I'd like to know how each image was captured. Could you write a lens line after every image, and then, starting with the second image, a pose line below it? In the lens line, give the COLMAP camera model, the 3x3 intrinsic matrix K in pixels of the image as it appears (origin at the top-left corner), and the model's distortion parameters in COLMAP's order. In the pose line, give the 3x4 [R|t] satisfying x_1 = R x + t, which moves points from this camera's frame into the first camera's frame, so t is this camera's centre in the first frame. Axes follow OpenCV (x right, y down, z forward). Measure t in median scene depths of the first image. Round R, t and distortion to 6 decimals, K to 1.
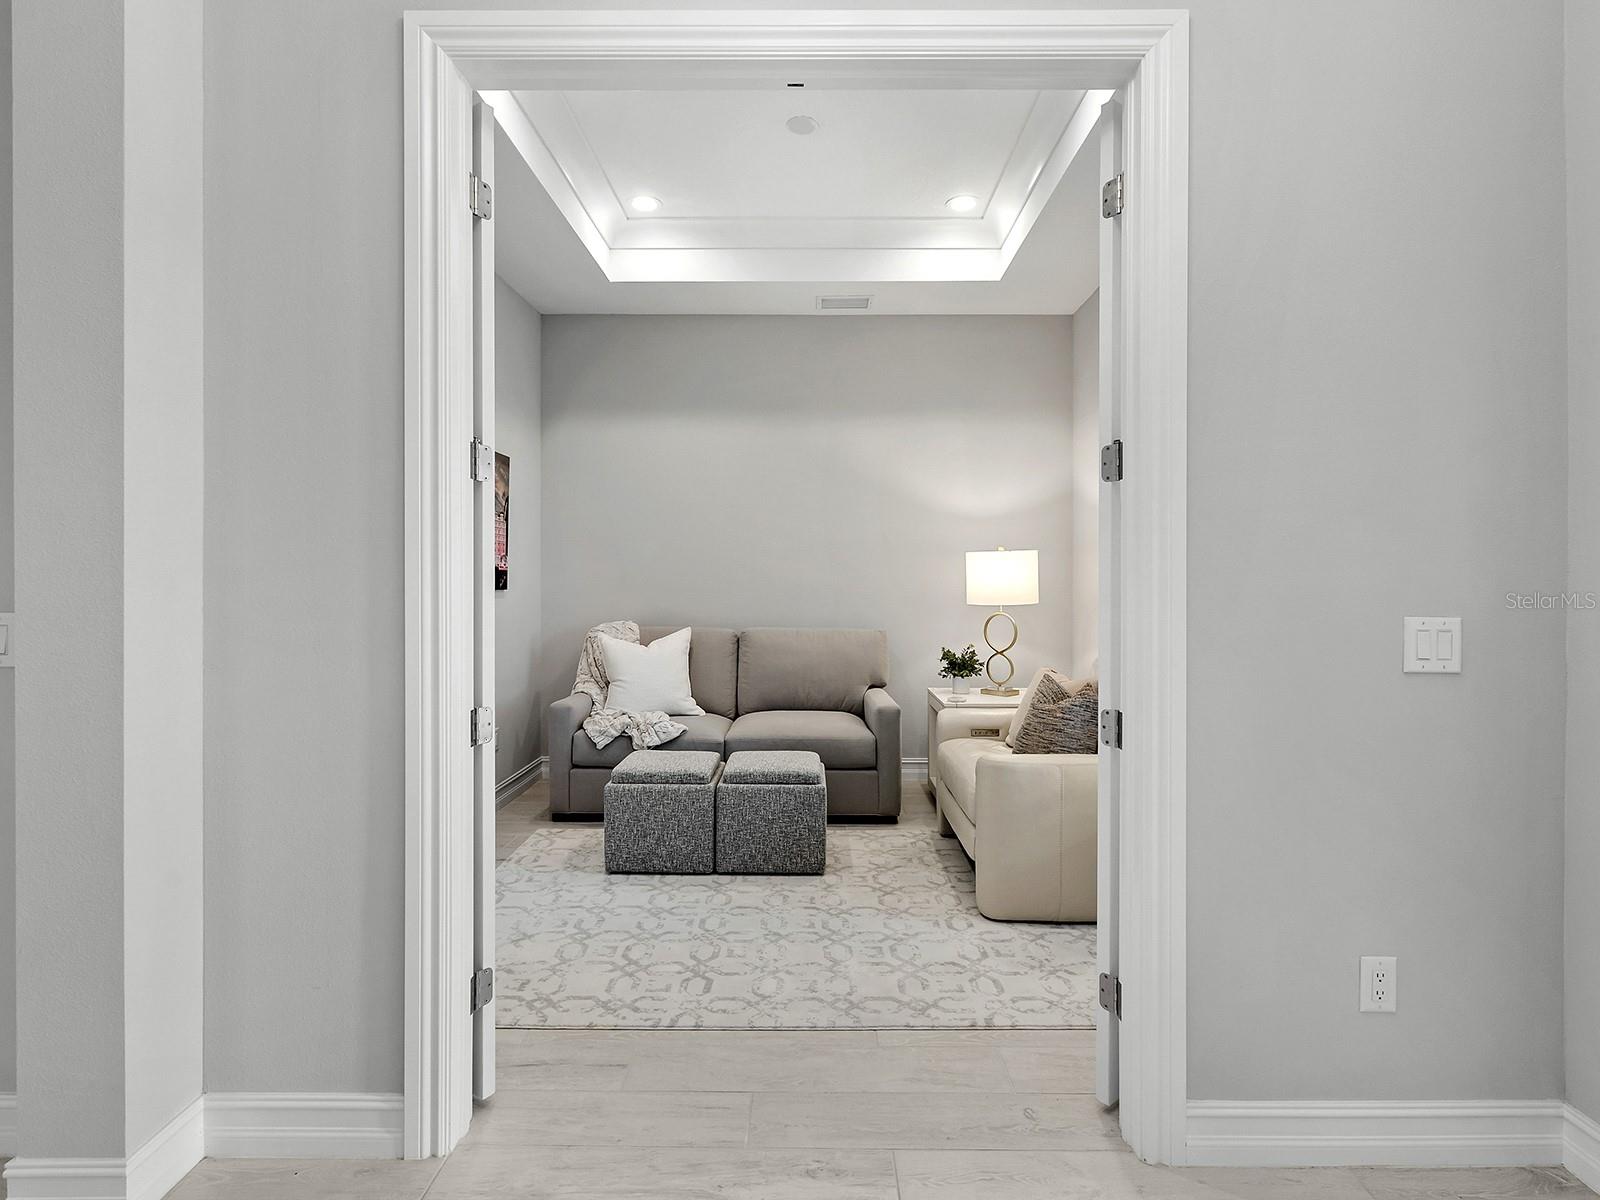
lens RADIAL K [[832.4, 0, 800.0], [0, 832.4, 600.0], [0, 0, 1]] dist [0.000762, -0.000059]
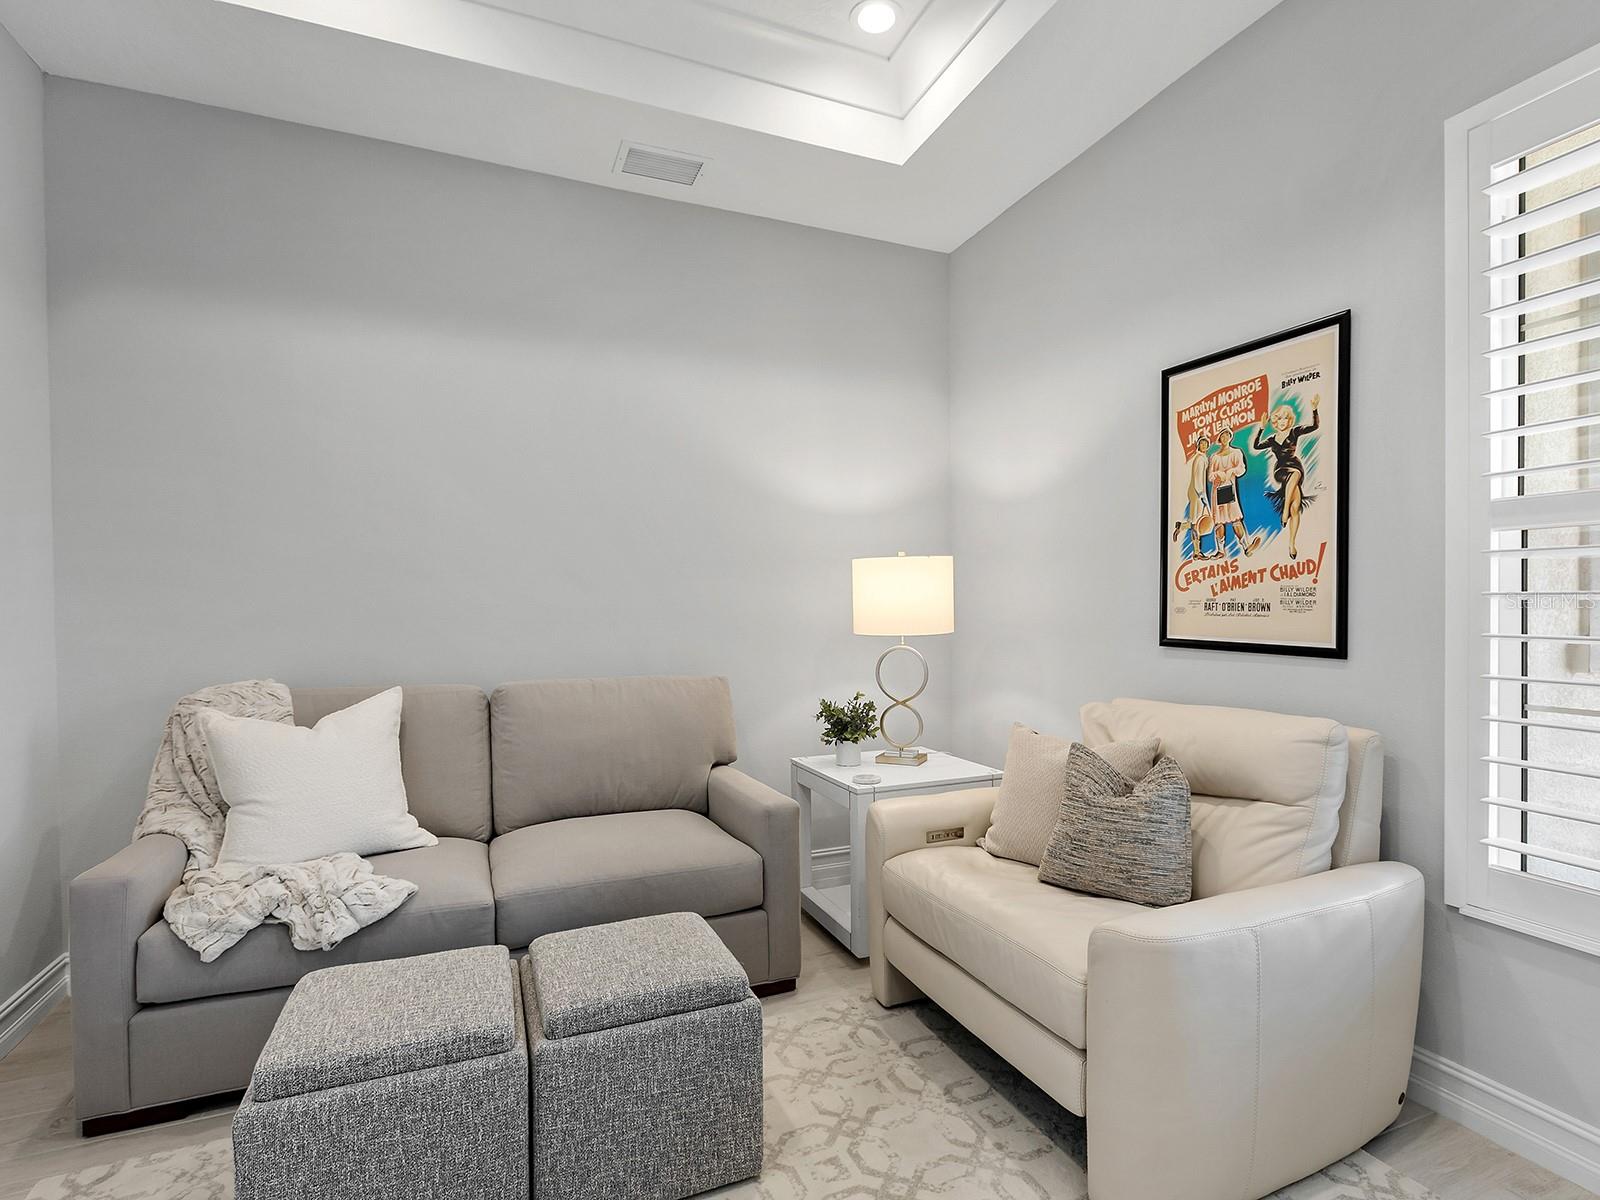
lens RADIAL K [[794.4, 0, 803.3], [0, 794.4, 632.5], [0, 0, 1]] dist [0.001118, -0.000036]
pose [[0.912805, -0.019812, 0.407915, -0.111395], [0.018788, 0.999802, 0.006518, -0.001792], [-0.407964, 0.001715, 0.912997, 0.443579]]
